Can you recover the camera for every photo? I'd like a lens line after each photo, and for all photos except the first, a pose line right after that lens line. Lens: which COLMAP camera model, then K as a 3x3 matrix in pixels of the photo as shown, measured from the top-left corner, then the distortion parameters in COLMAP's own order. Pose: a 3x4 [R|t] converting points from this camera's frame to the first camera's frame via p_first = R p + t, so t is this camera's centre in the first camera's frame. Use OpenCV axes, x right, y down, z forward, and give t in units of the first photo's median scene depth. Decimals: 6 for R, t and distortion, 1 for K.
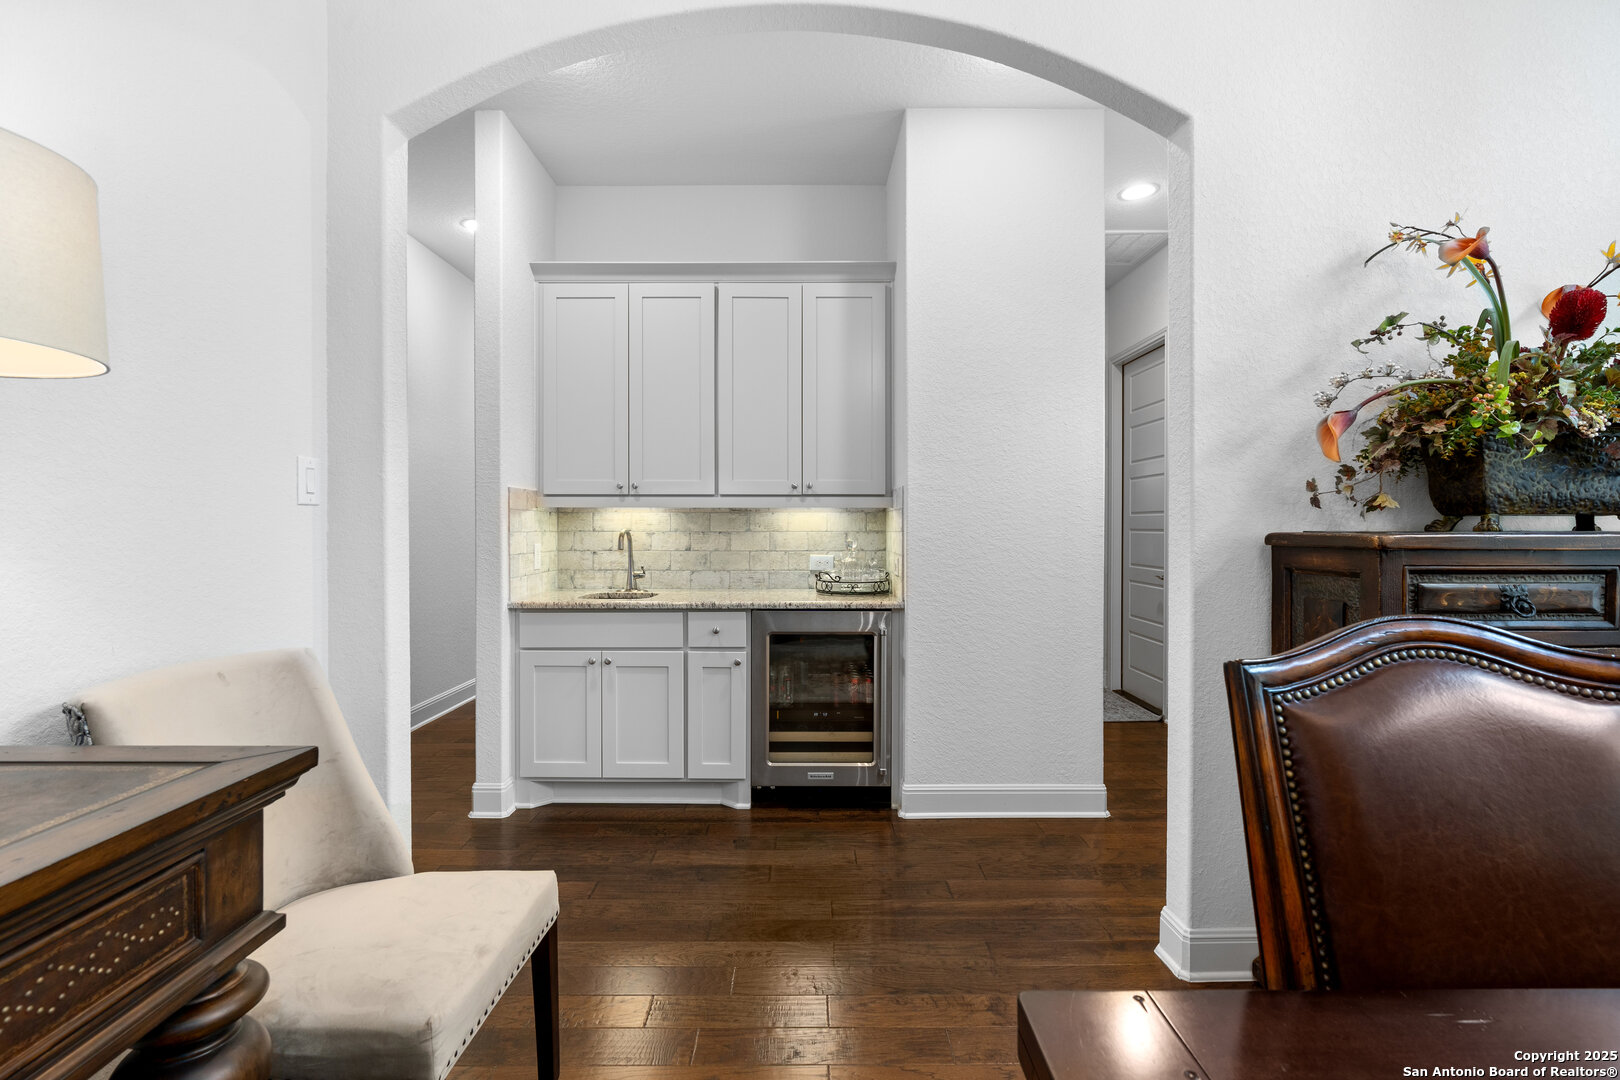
lens RADIAL K [[739.7, 0, 799.9], [0, 739.7, 531.5], [0, 0, 1]] dist [-0.009532, 0.003908]
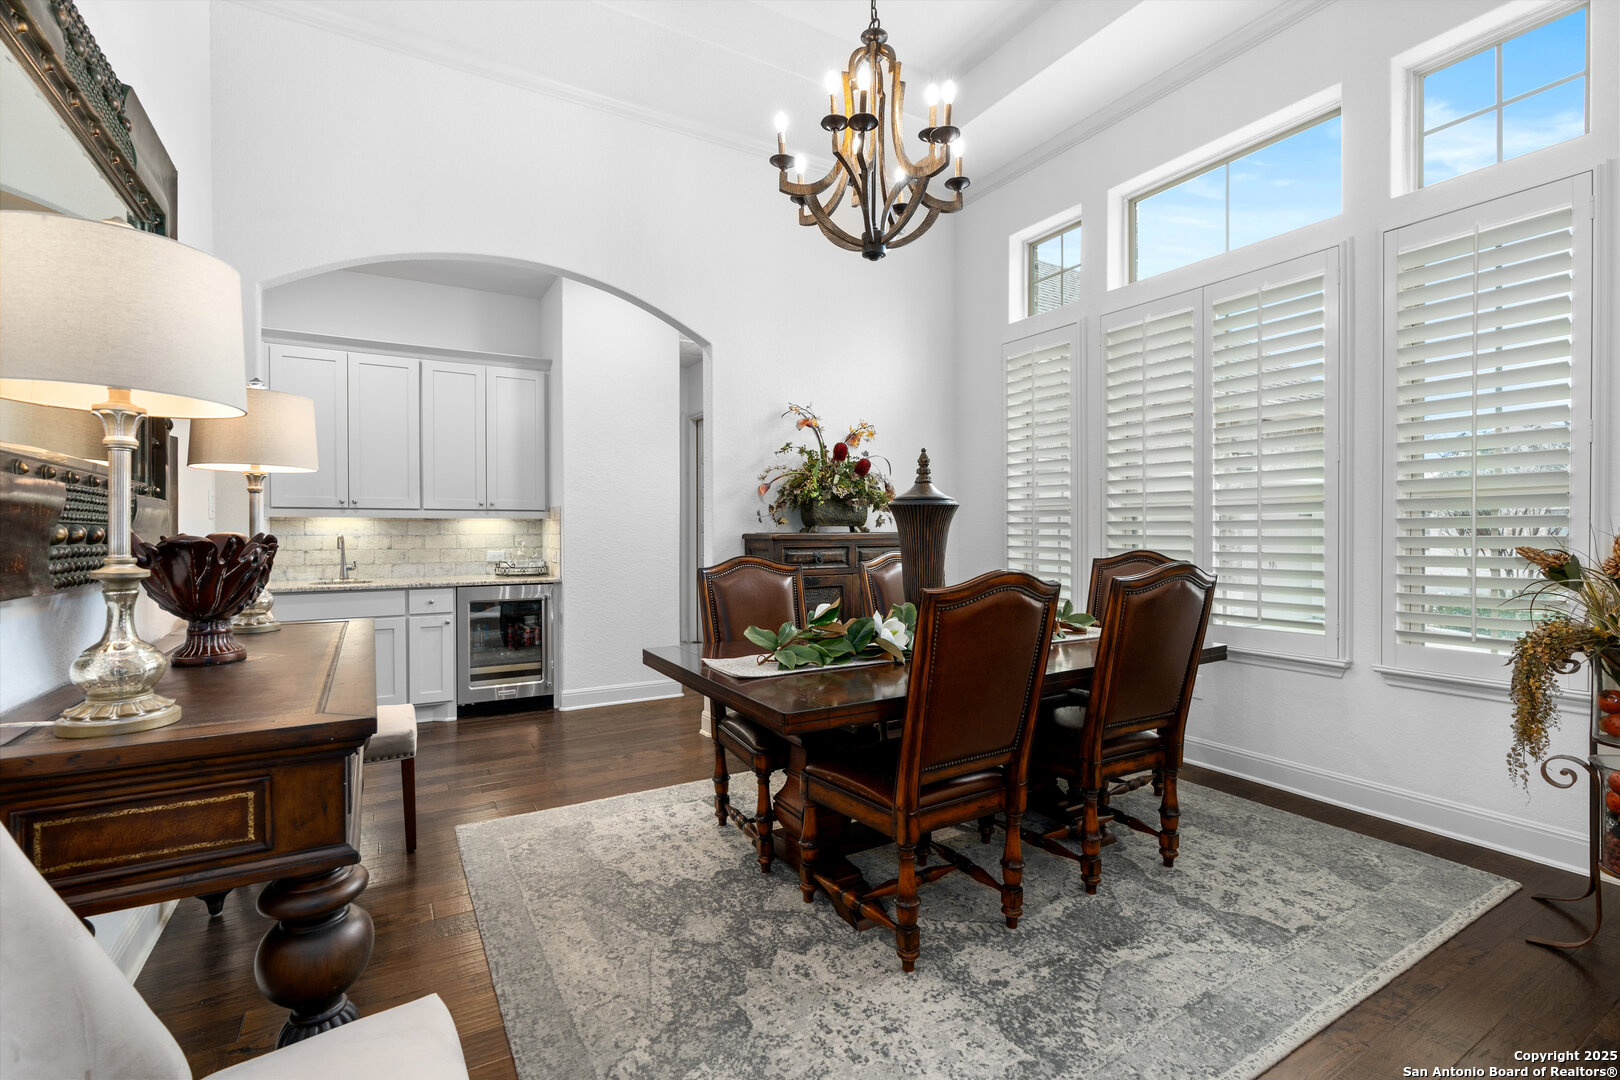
lens RADIAL K [[739.7, 0, 804.7], [0, 739.7, 534.6], [0, 0, 1]] dist [-0.009532, 0.003908]
pose [[0.859362, -0.005387, 0.511339, -0.223809], [0.005453, 0.999984, 0.001369, 0.001710], [-0.511338, 0.001612, 0.859378, -0.645037]]
